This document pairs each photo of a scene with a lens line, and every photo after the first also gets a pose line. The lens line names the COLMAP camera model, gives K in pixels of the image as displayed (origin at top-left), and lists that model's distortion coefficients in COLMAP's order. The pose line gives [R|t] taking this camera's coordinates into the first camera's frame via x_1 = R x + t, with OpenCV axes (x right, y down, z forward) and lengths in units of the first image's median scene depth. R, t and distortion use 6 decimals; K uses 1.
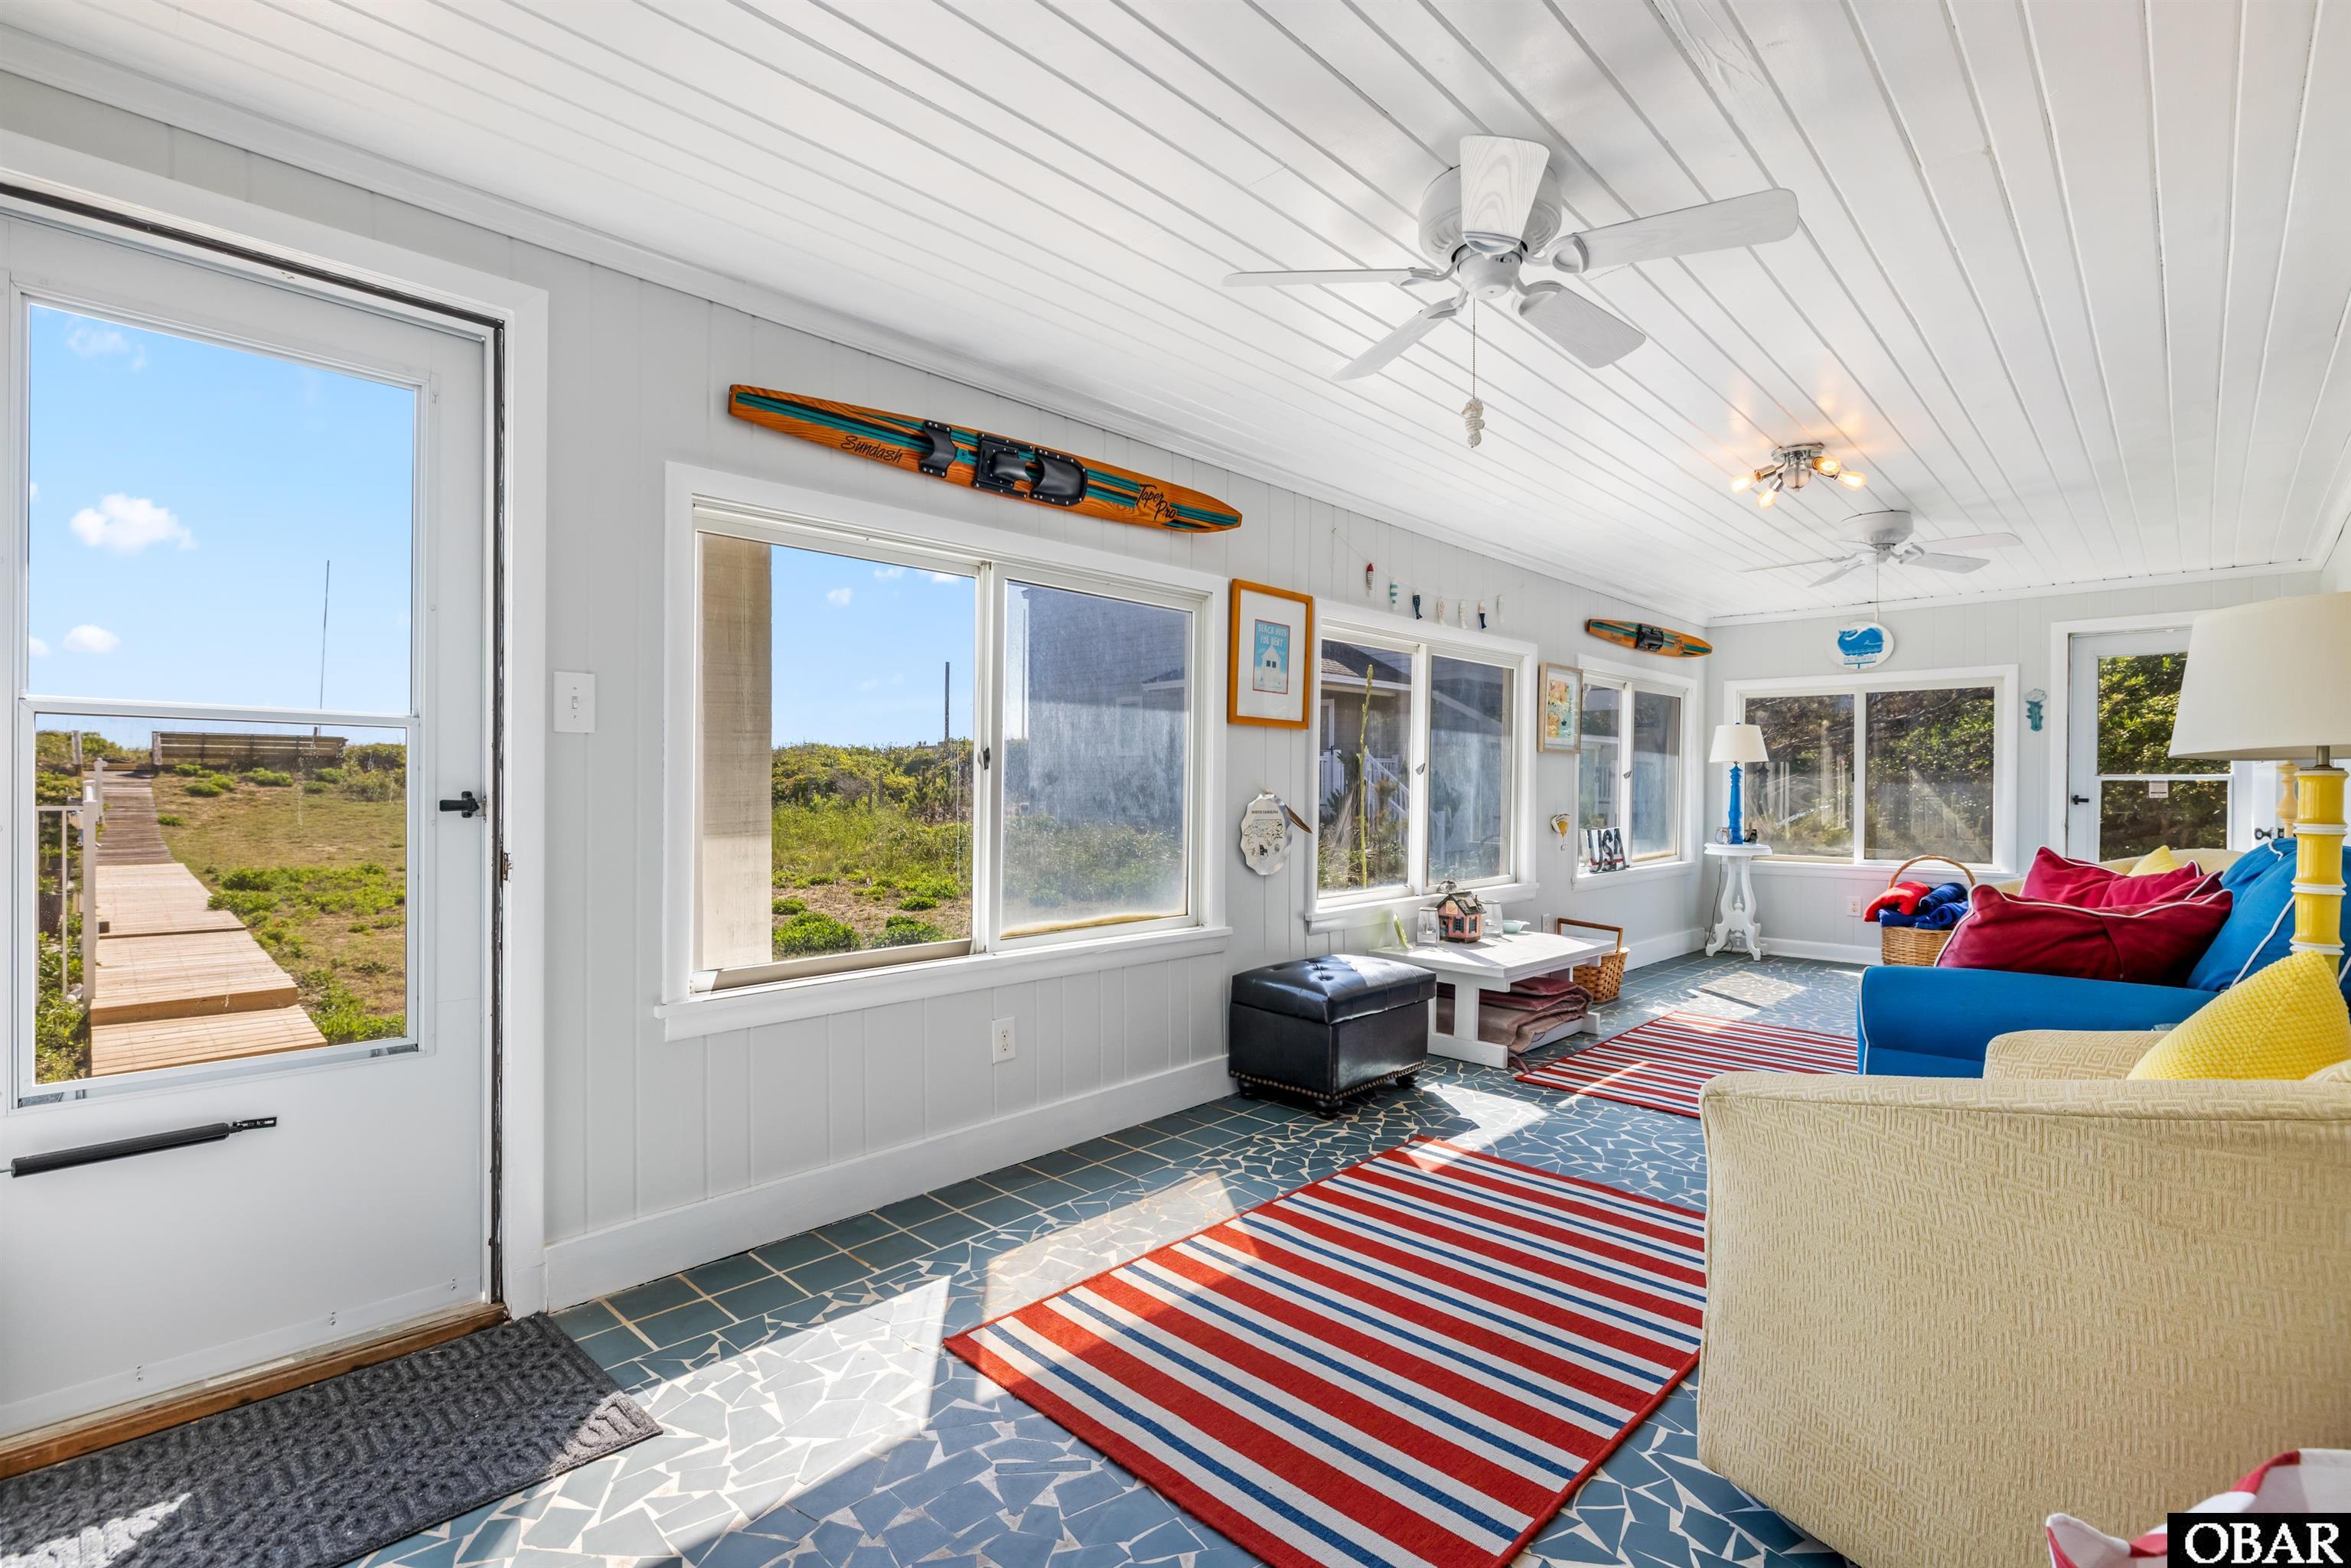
lens RADIAL K [[1097.4, 0, 1192.1], [0, 1097.4, 789.1], [0, 0, 1]] dist [-0.020516, 0.006319]
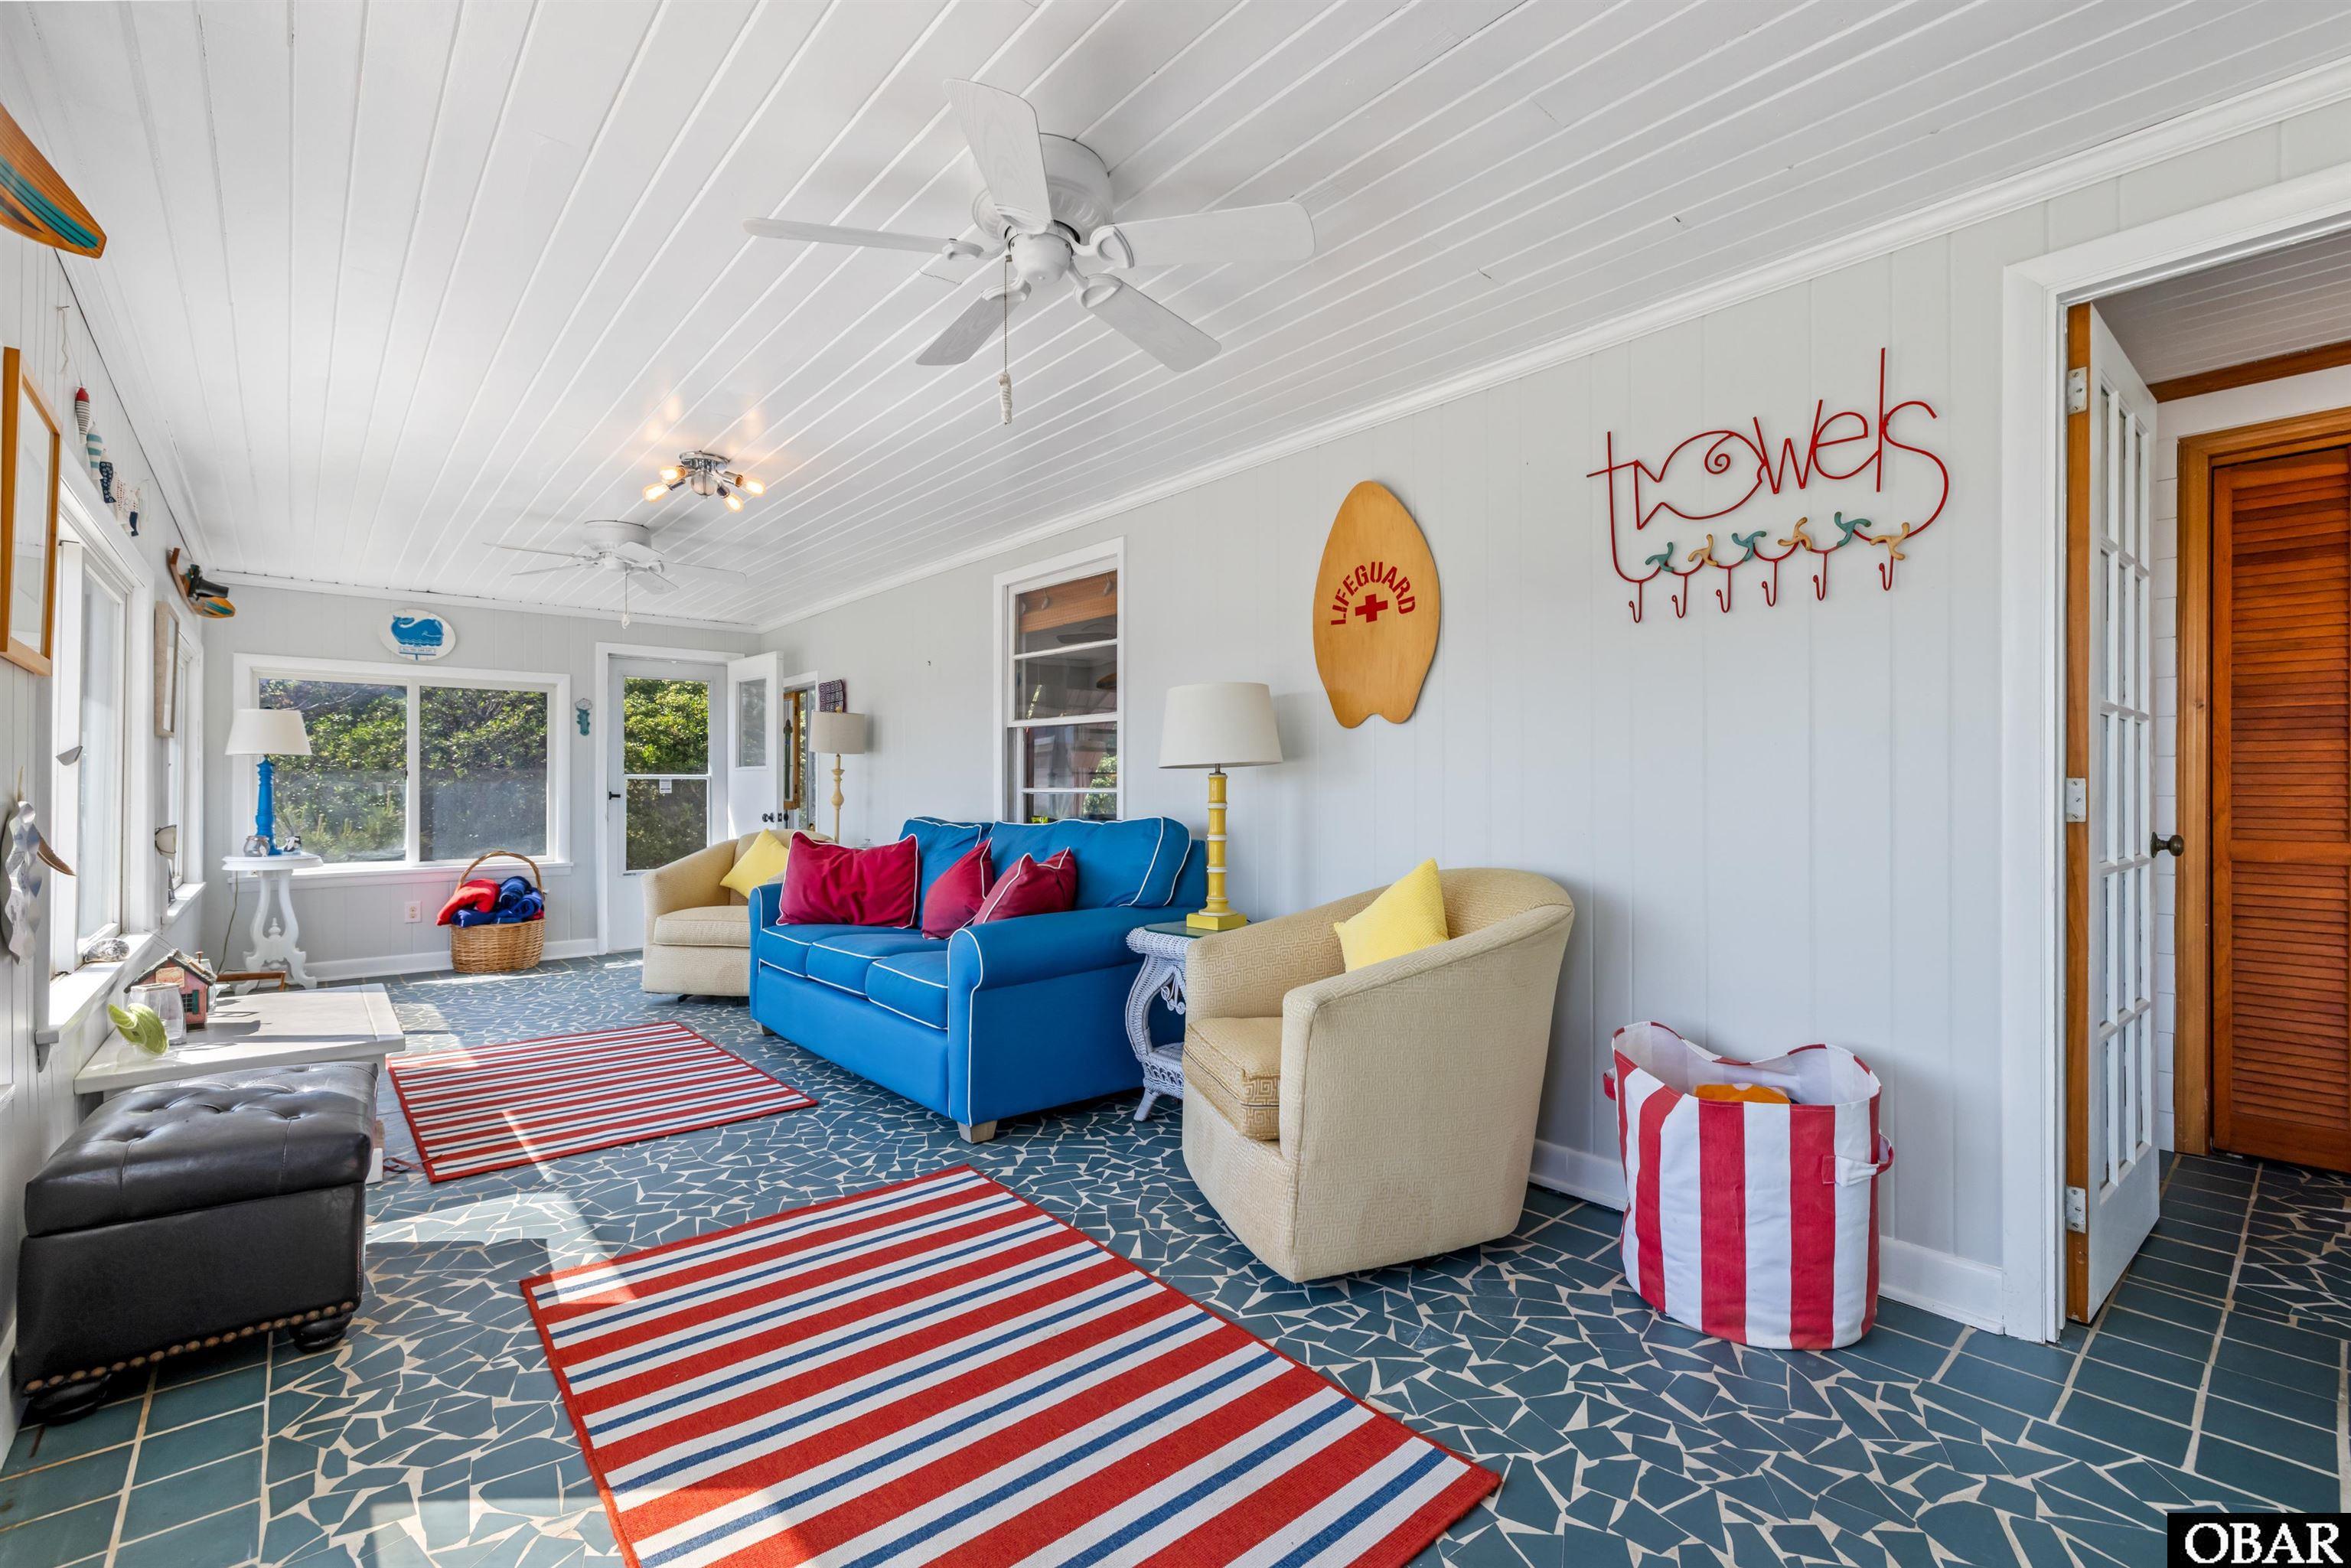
lens RADIAL K [[1009.8, 0, 1184.8], [0, 1009.8, 783.7], [0, 0, 1]] dist [0.001918, -0.000275]
pose [[0.084966, -0.000489, 0.996384, -0.389388], [0.003975, 0.999992, 0.000152, -0.001098], [-0.996376, 0.003948, 0.084967, 0.502077]]
